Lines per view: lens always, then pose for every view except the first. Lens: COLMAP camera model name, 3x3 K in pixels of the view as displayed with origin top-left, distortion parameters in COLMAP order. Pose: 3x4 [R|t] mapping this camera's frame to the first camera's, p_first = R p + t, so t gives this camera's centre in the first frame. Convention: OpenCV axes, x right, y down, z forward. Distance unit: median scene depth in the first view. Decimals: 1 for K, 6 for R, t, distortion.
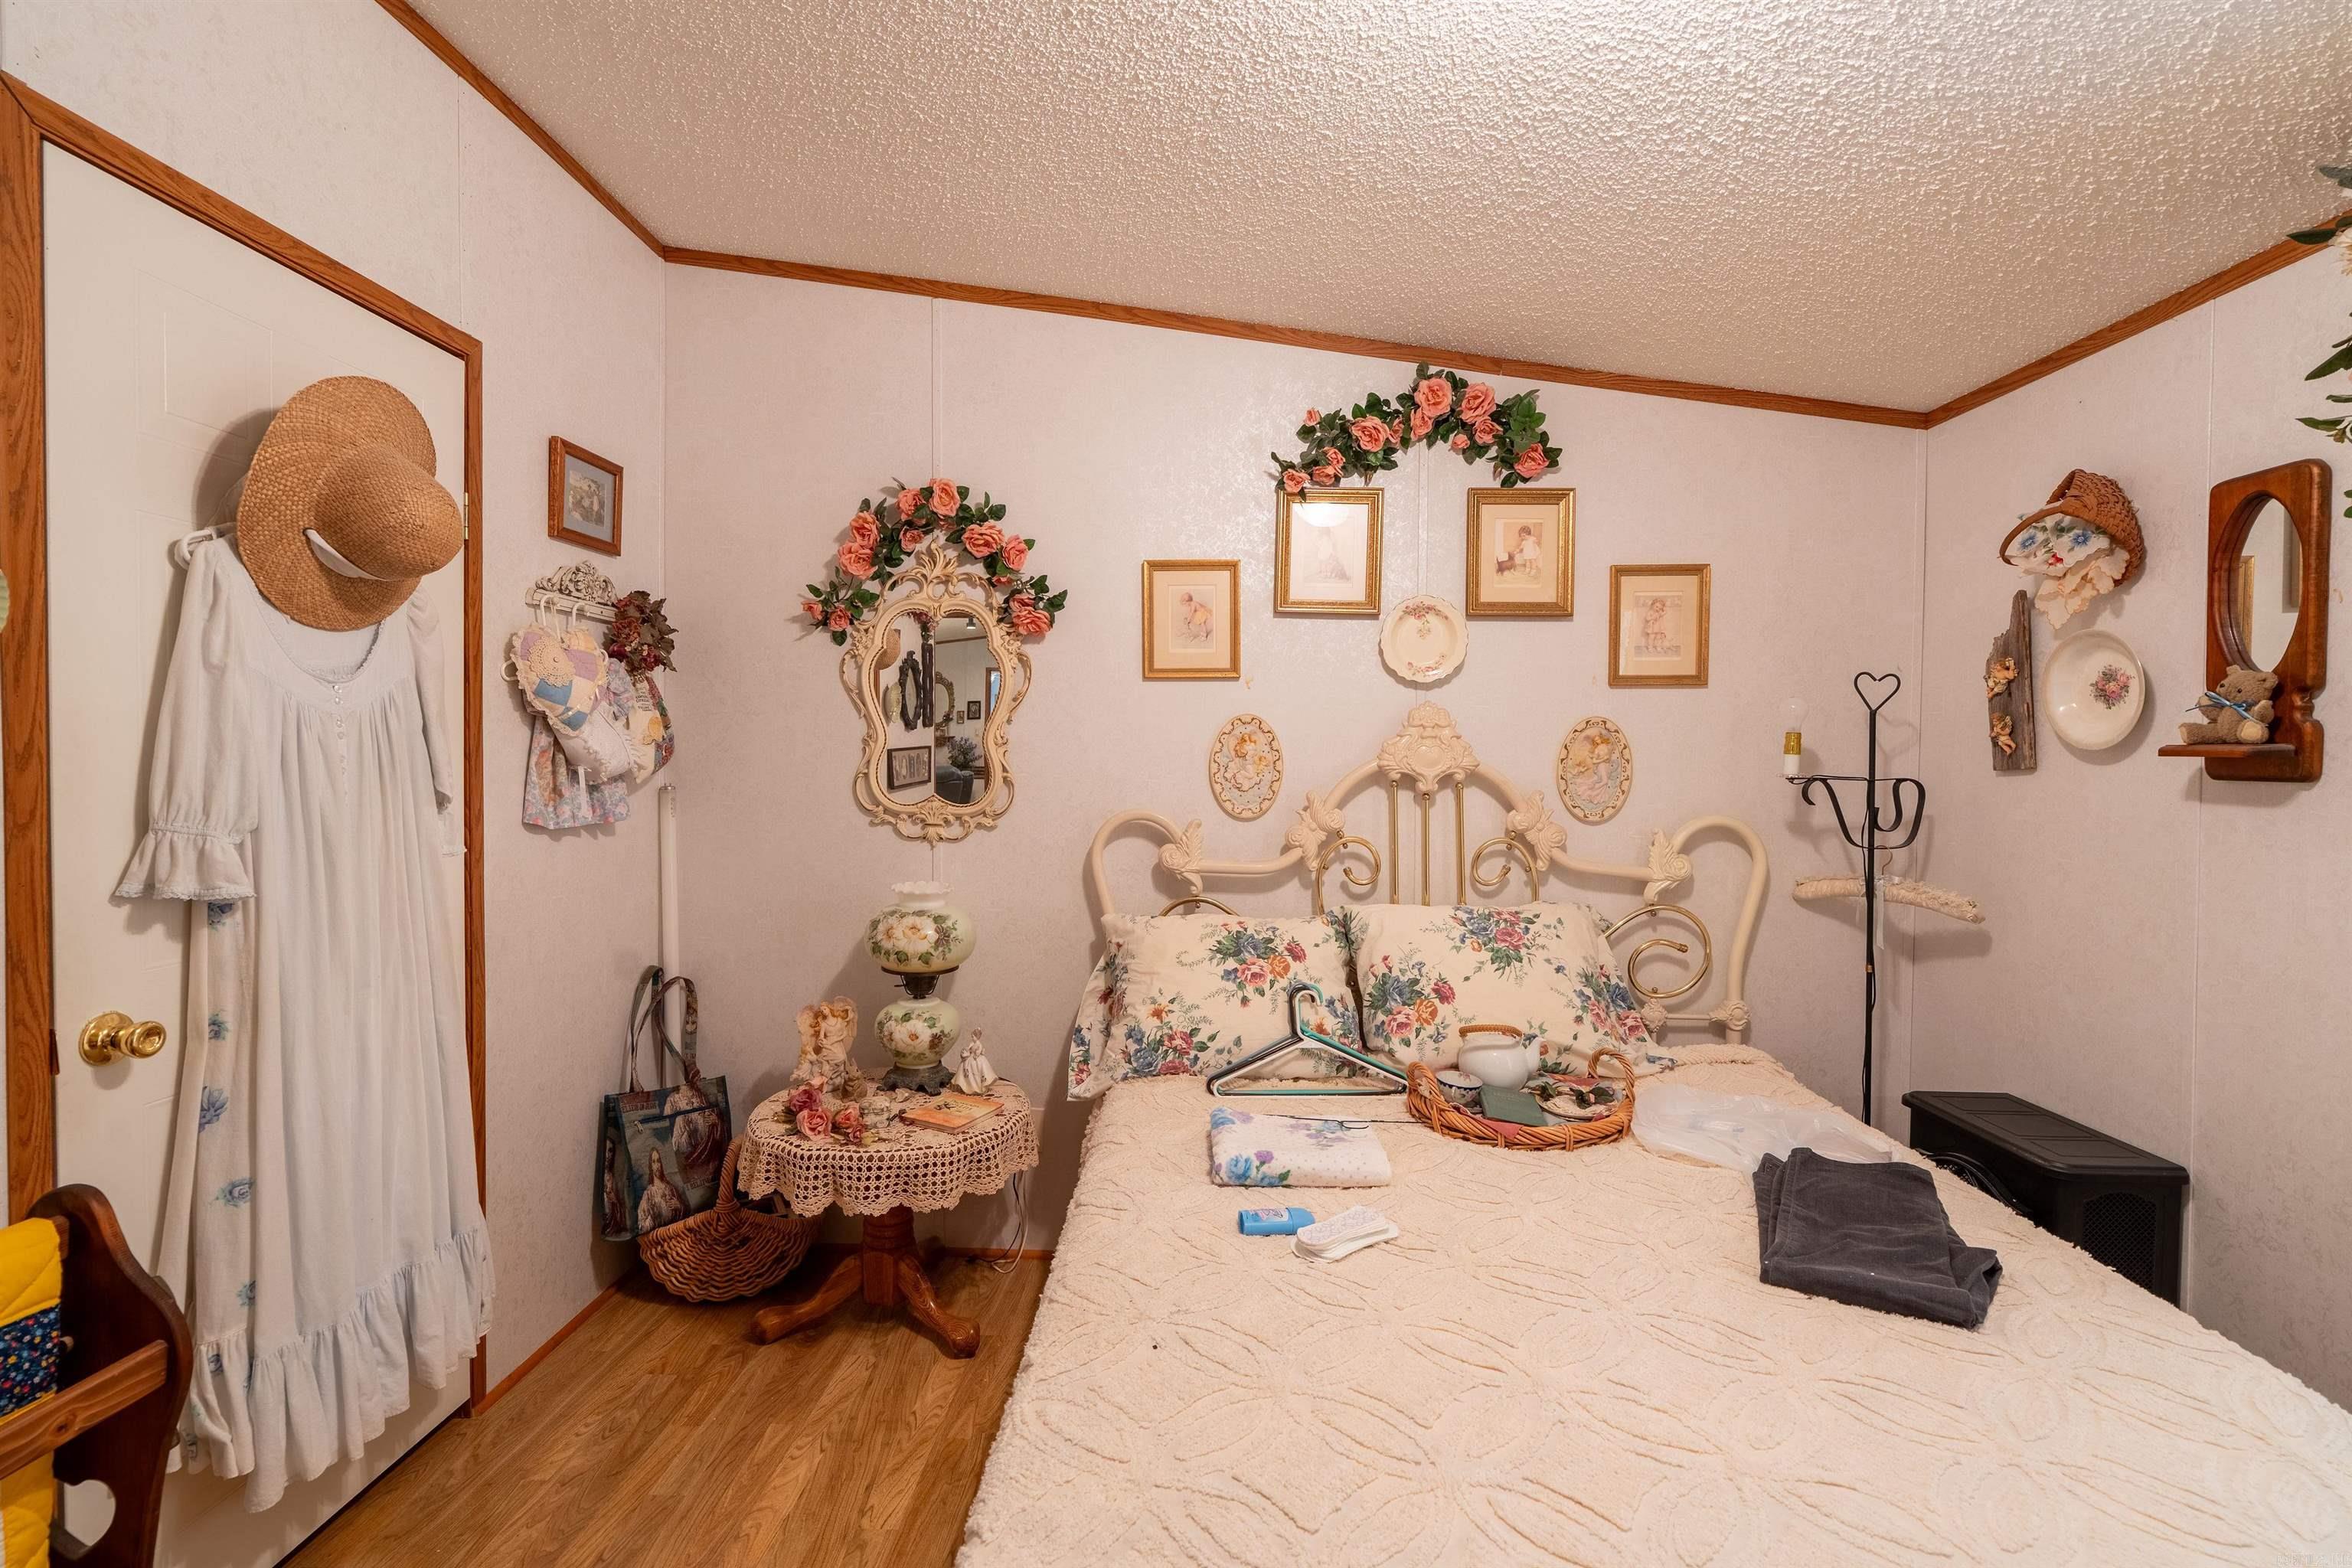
lens RADIAL K [[1056.9, 0, 1185.2], [0, 1056.9, 784.9], [0, 0, 1]] dist [-0.002539, 0.000413]
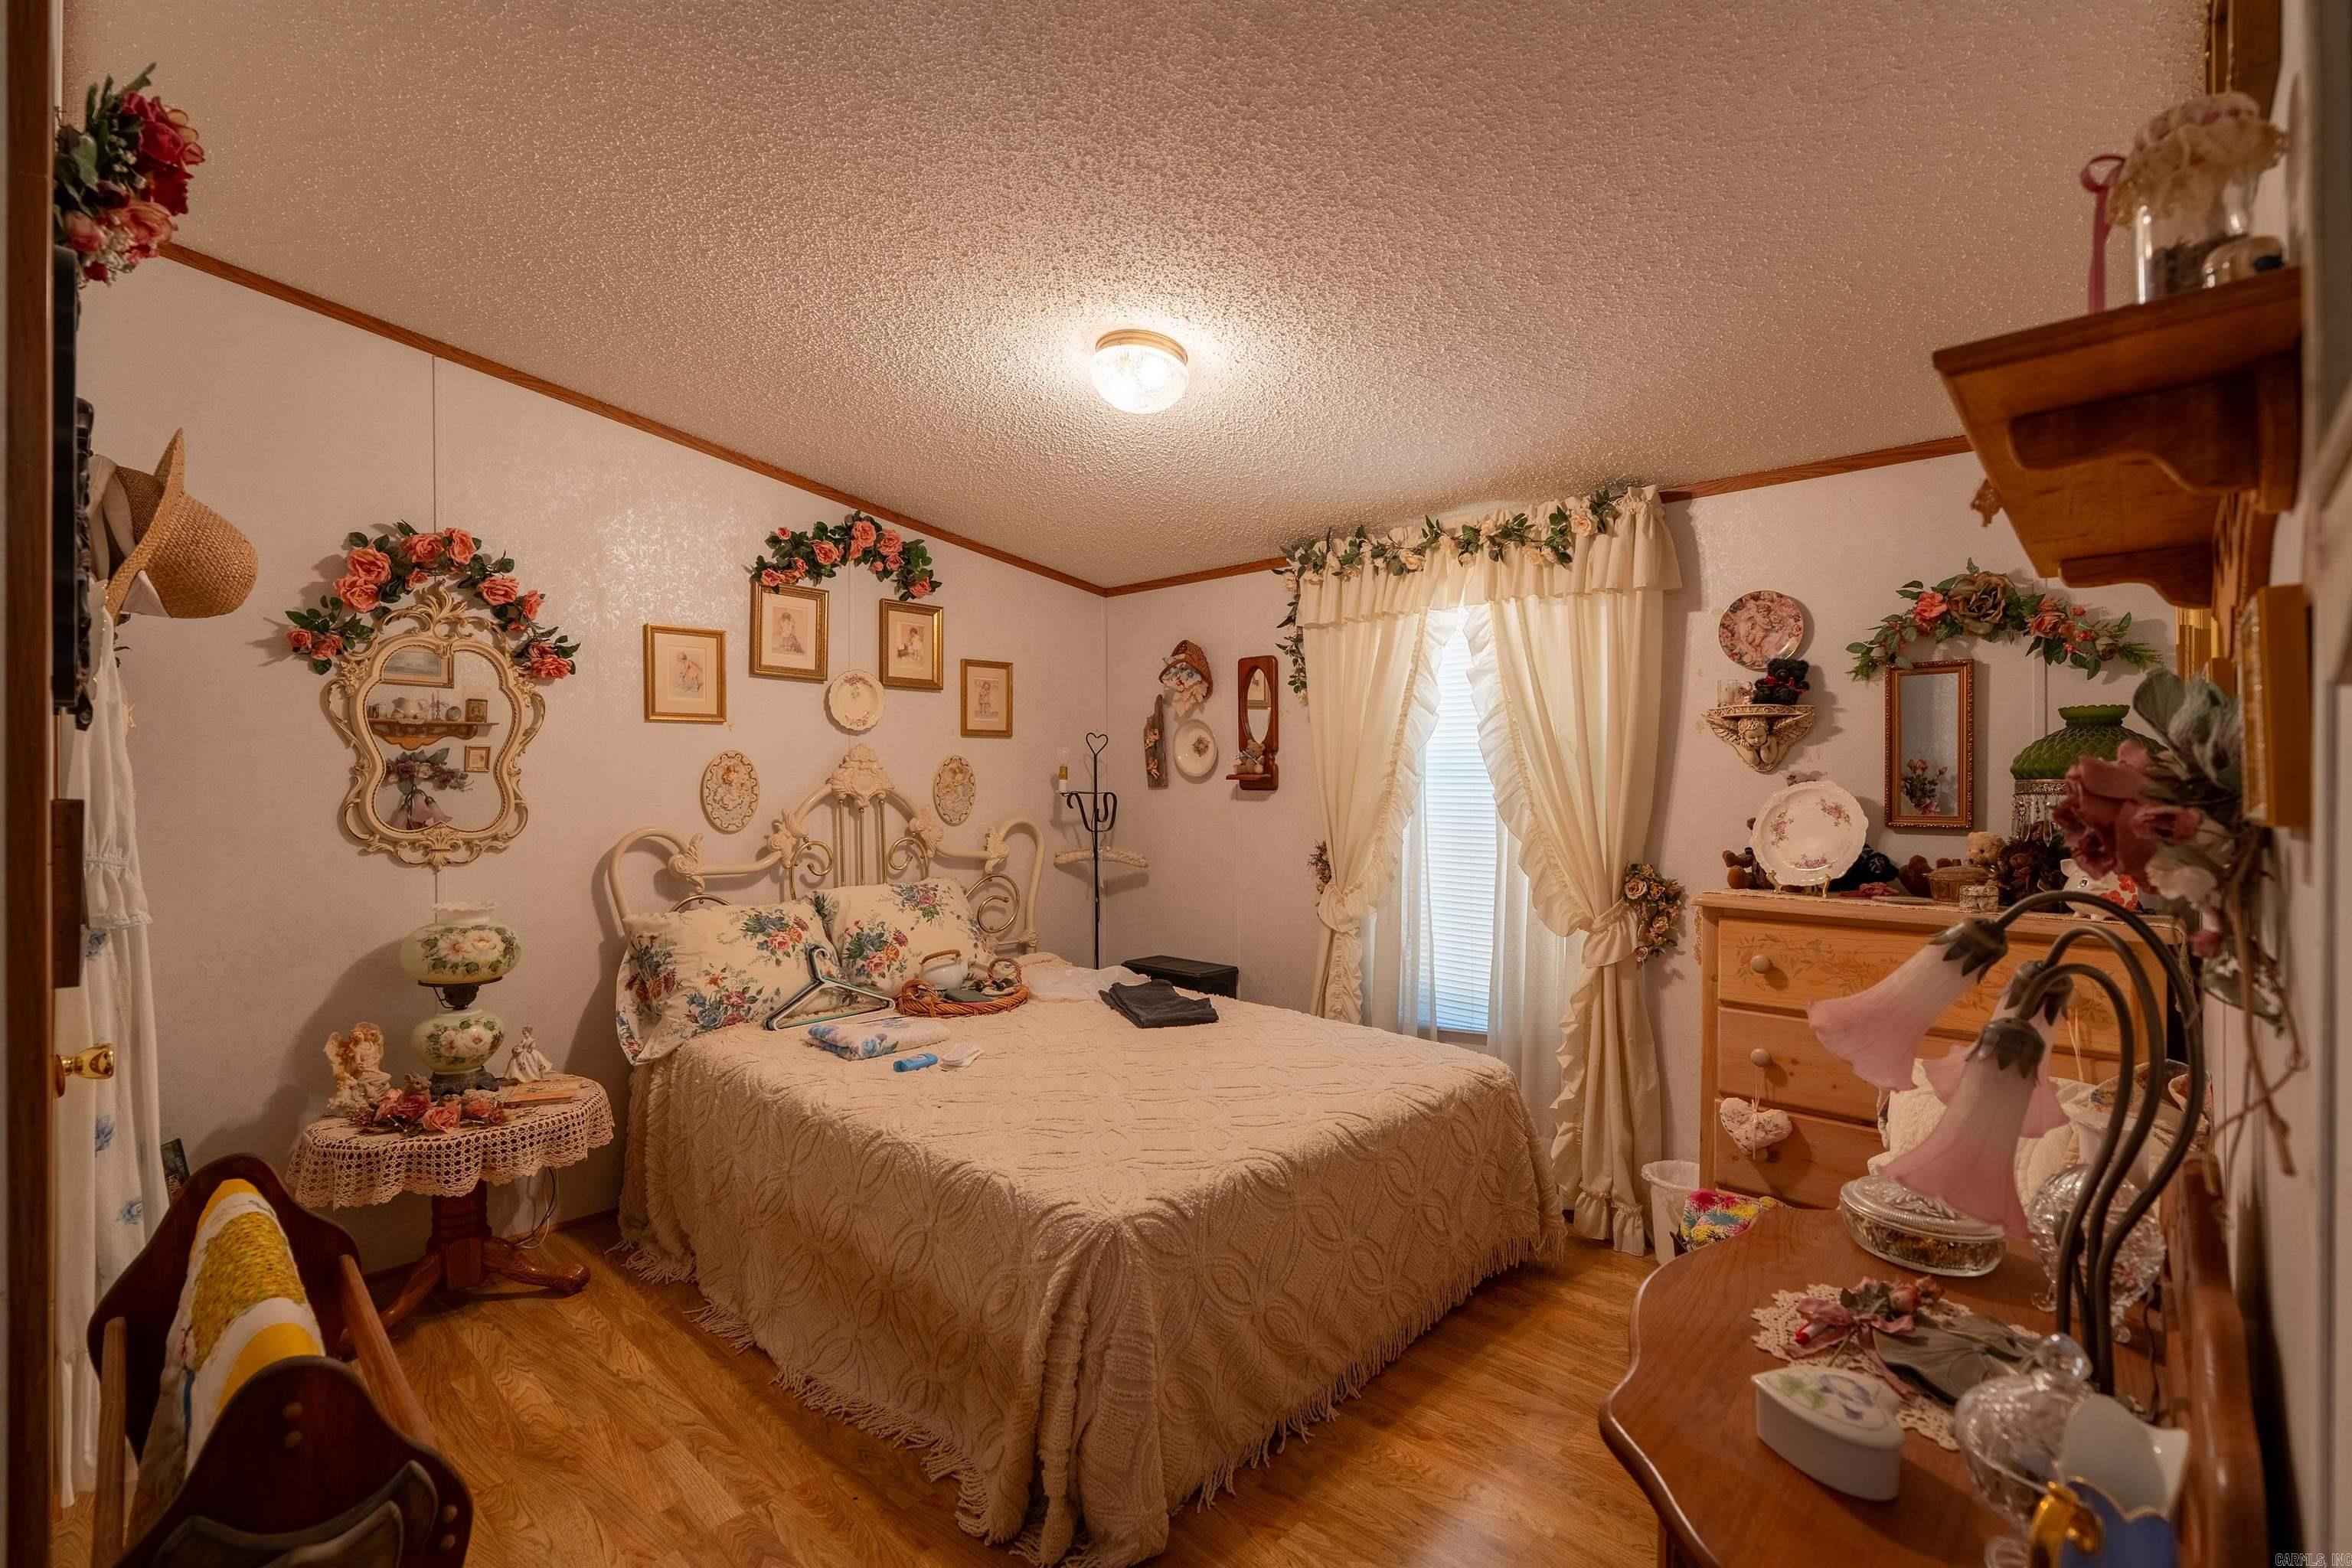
lens RADIAL K [[1056.9, 0, 1185.2], [0, 1056.9, 784.9], [0, 0, 1]] dist [-0.002539, 0.000413]
pose [[0.653206, -0.009310, 0.757123, -0.571834], [0.026692, 0.999586, -0.010737, 0.003881], [-0.756709, 0.027222, 0.653184, -0.266727]]
